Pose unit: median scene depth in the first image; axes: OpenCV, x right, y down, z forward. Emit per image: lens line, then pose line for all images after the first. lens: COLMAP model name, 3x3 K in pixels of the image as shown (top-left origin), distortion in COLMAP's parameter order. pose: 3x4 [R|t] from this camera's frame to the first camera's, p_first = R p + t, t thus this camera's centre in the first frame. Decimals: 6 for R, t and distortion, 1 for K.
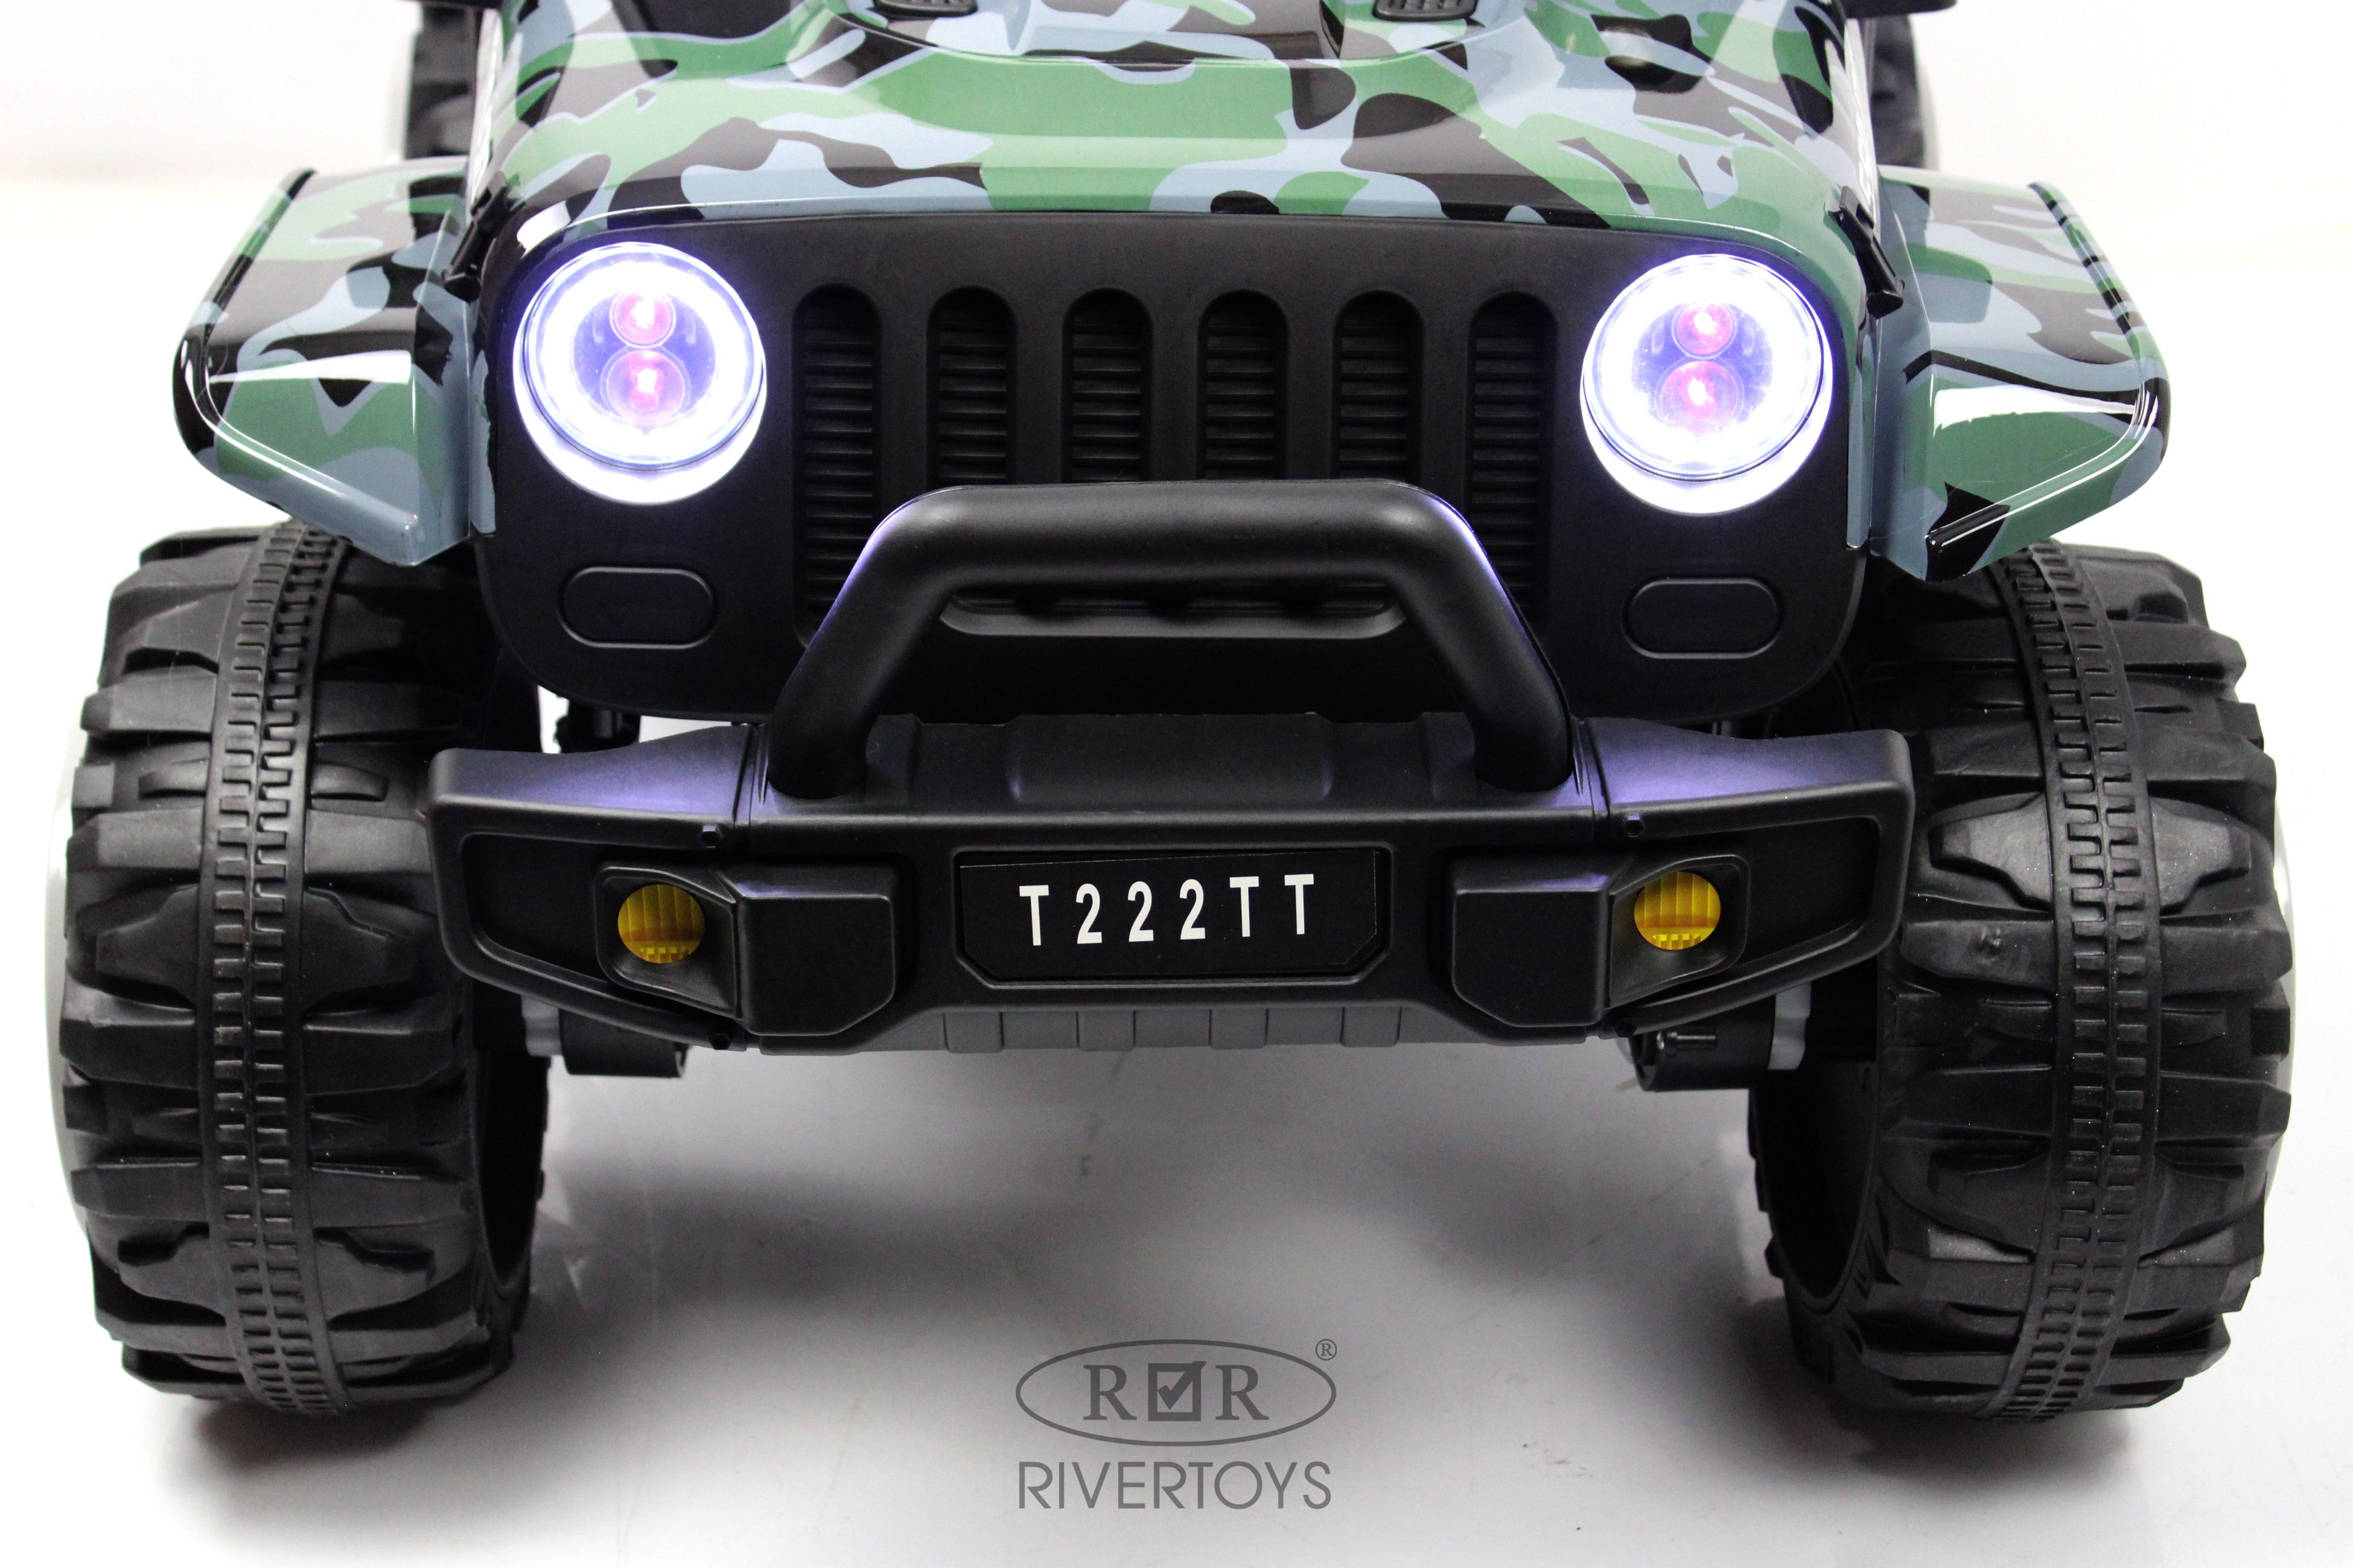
lens RADIAL K [[4275.2, 0, 1175.2], [0, 4275.2, 792.4], [0, 0, 1]] dist [0.041601, 0.000000]
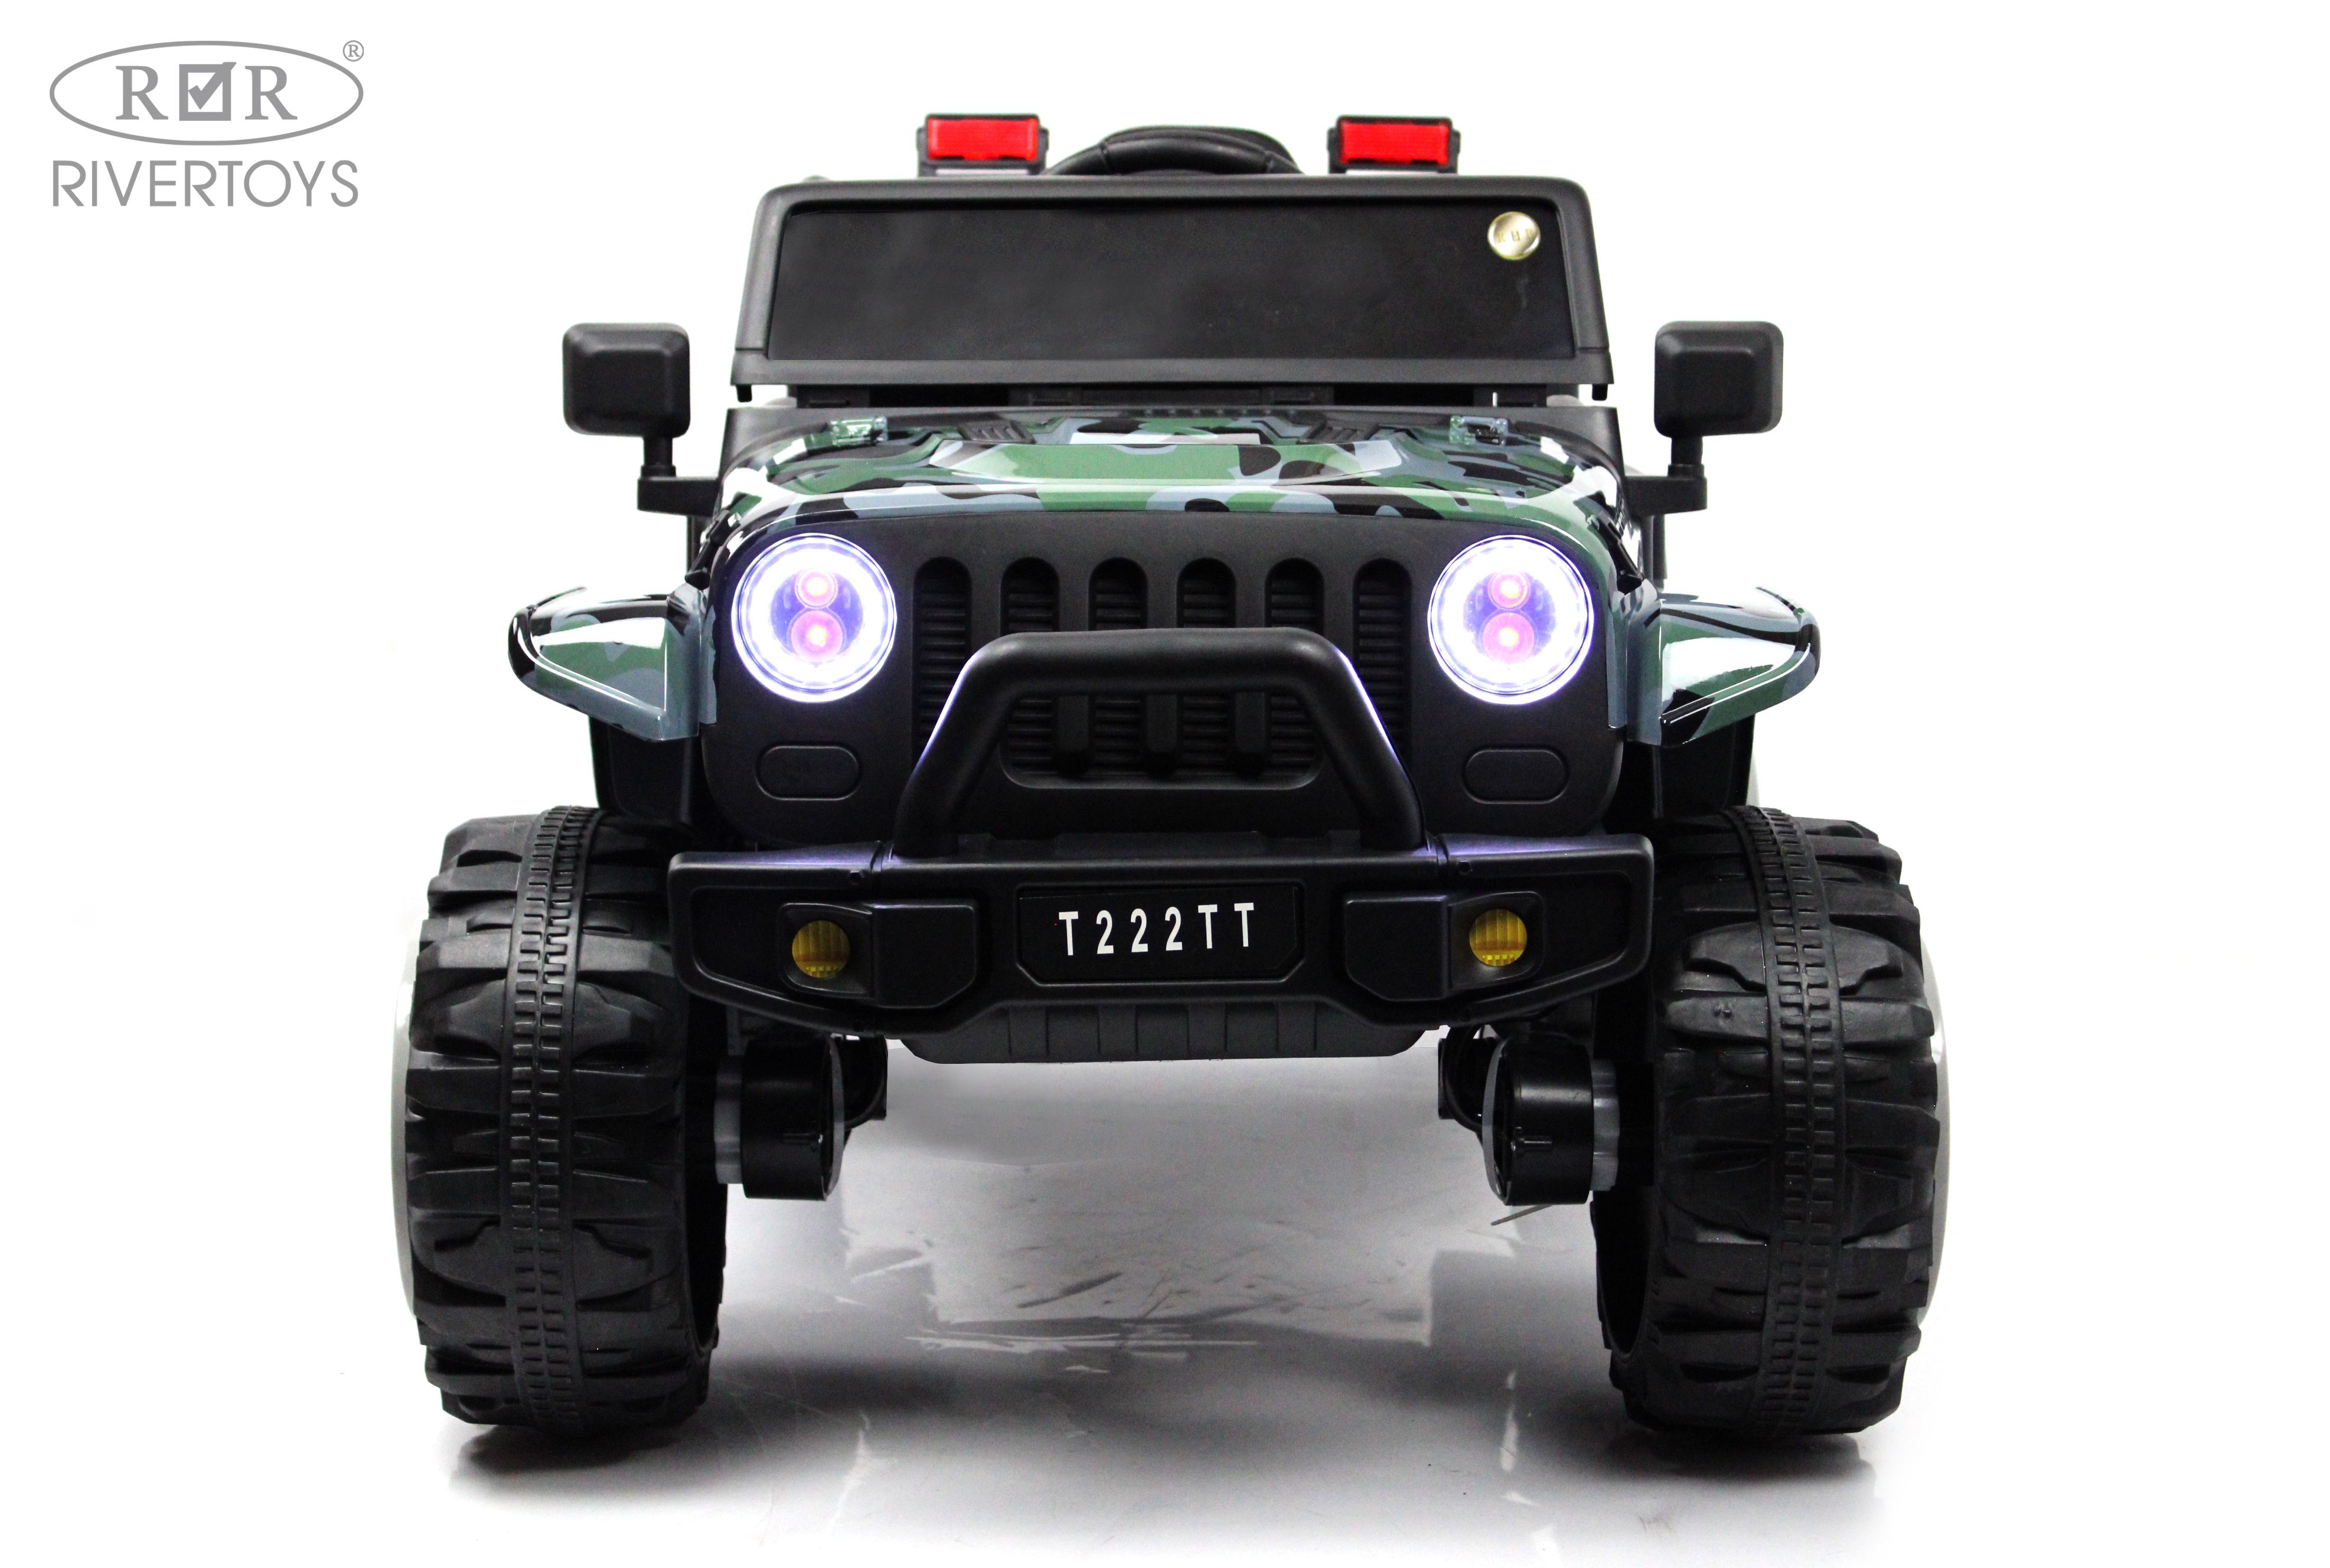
lens RADIAL K [[4233.7, 0, 1184.0], [0, 4233.7, 776.9], [0, 0, 1]] dist [0.041601, 0.000000]
pose [[0.999765, -0.008252, -0.020055, 0.037143], [0.001992, 0.955816, -0.293958, 0.398083], [0.021595, 0.293849, 0.955608, -0.426226]]
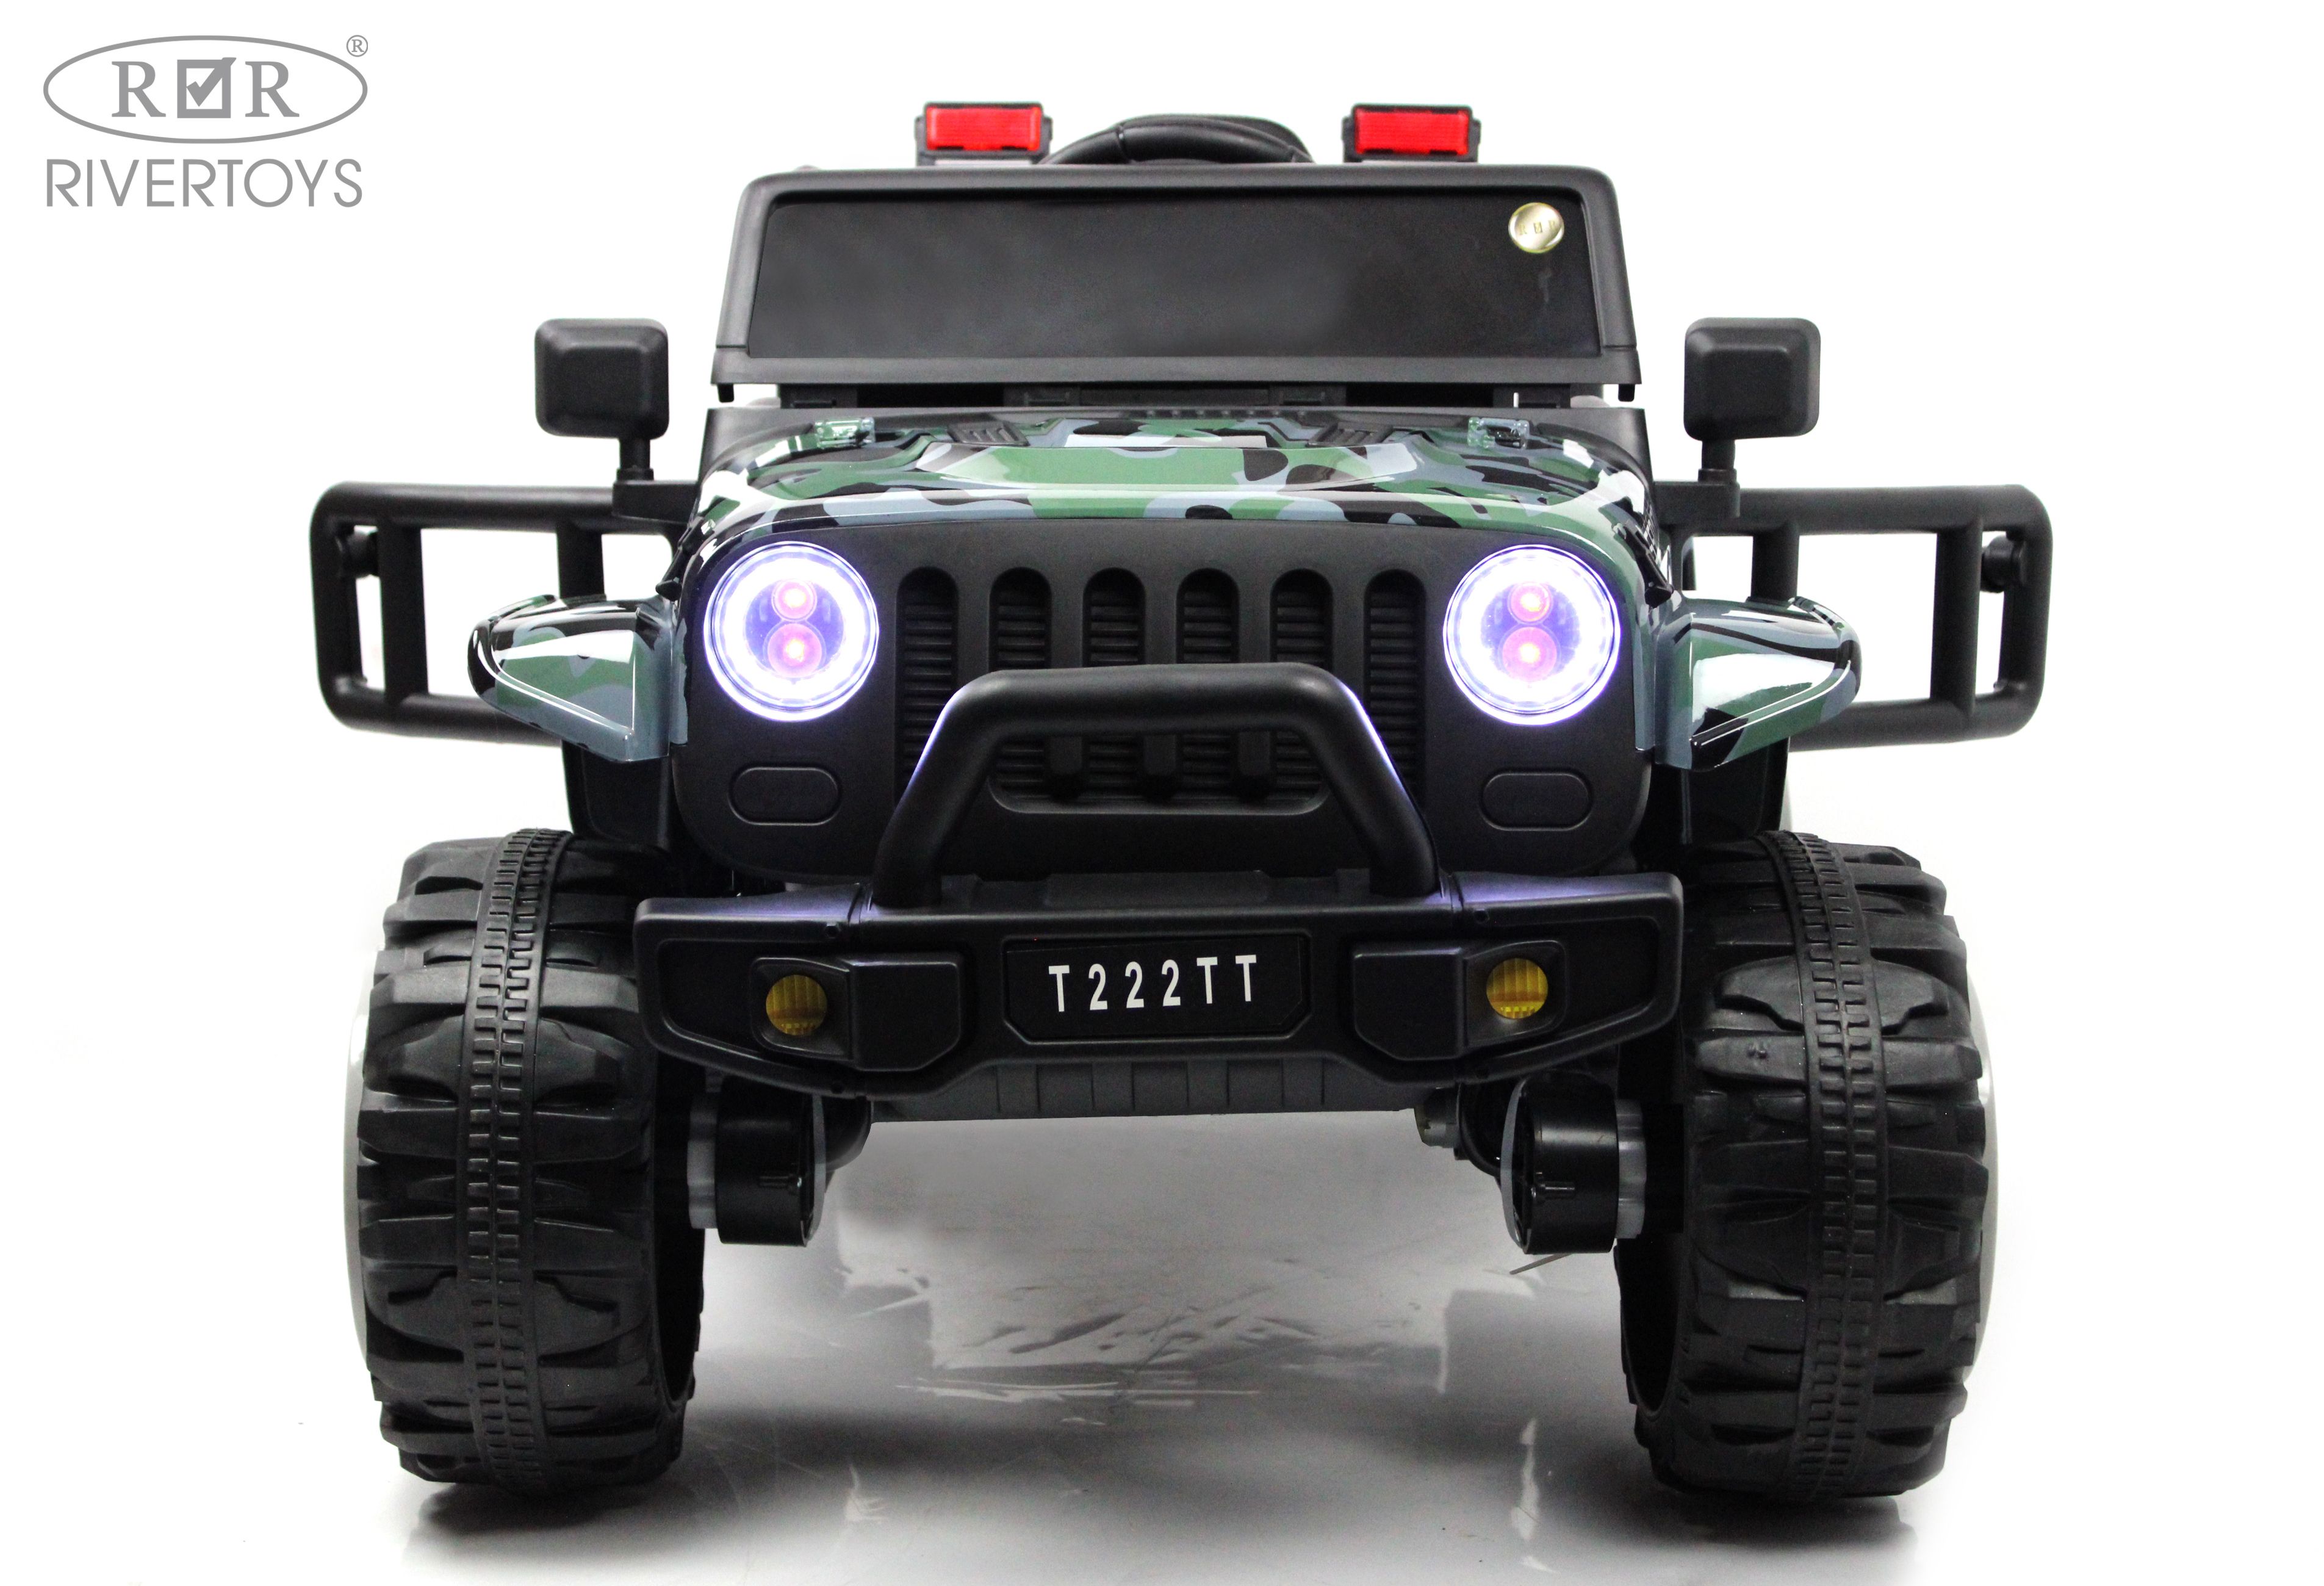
lens RADIAL K [[4222.3, 0, 1157.1], [0, 4222.3, 782.7], [0, 0, 1]] dist [0.028969, 0.000000]
pose [[0.999482, -0.006415, -0.031541, 0.042544], [-0.003081, 0.956372, -0.292134, 0.362157], [0.032039, 0.292080, 0.955857, -0.339523]]
